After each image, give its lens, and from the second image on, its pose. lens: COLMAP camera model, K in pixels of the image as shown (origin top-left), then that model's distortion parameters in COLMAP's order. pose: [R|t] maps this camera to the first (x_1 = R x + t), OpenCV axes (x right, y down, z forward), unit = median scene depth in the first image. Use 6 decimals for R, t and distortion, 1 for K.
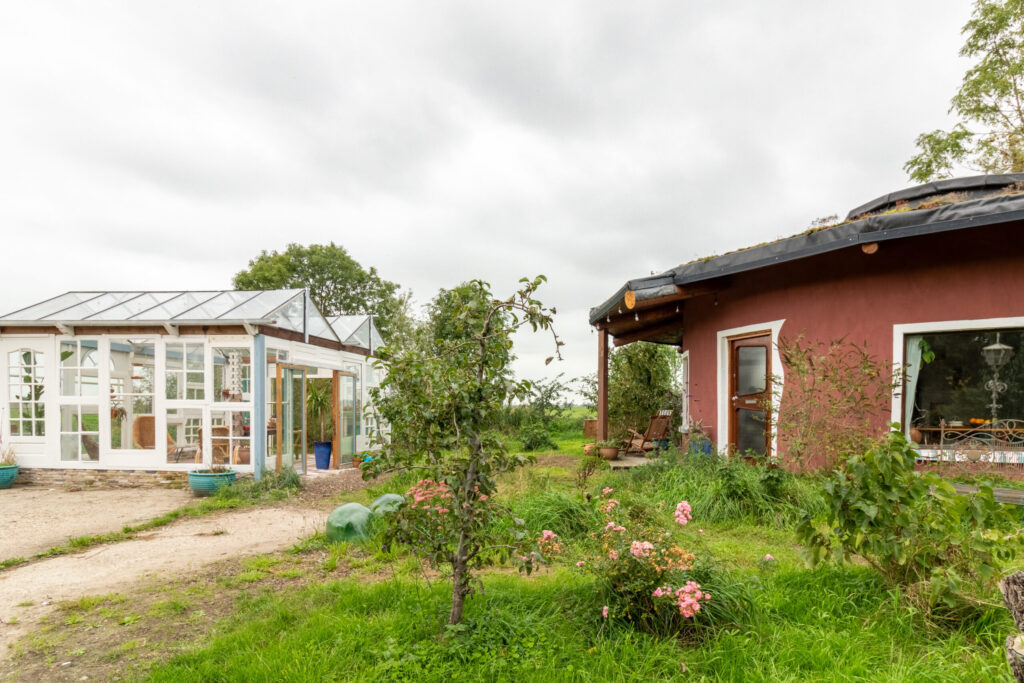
lens RADIAL K [[585.1, 0, 564.2], [0, 585.1, 419.7], [0, 0, 1]] dist [0.003135, -0.000564]
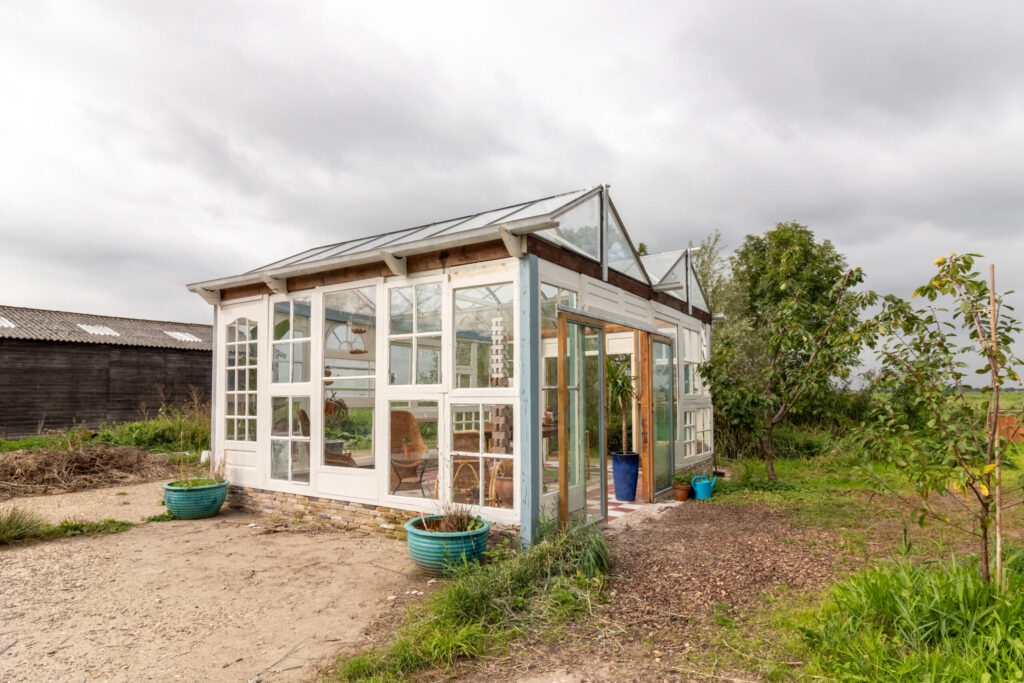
lens RADIAL K [[576.9, 0, 530.2], [0, 576.9, 394.8], [0, 0, 1]] dist [0.004906, -0.000880]
pose [[0.884232, -0.011458, -0.466908, -0.279768], [0.000964, 0.999742, -0.022709, -0.011539], [0.467047, 0.019630, 0.884014, 0.545944]]
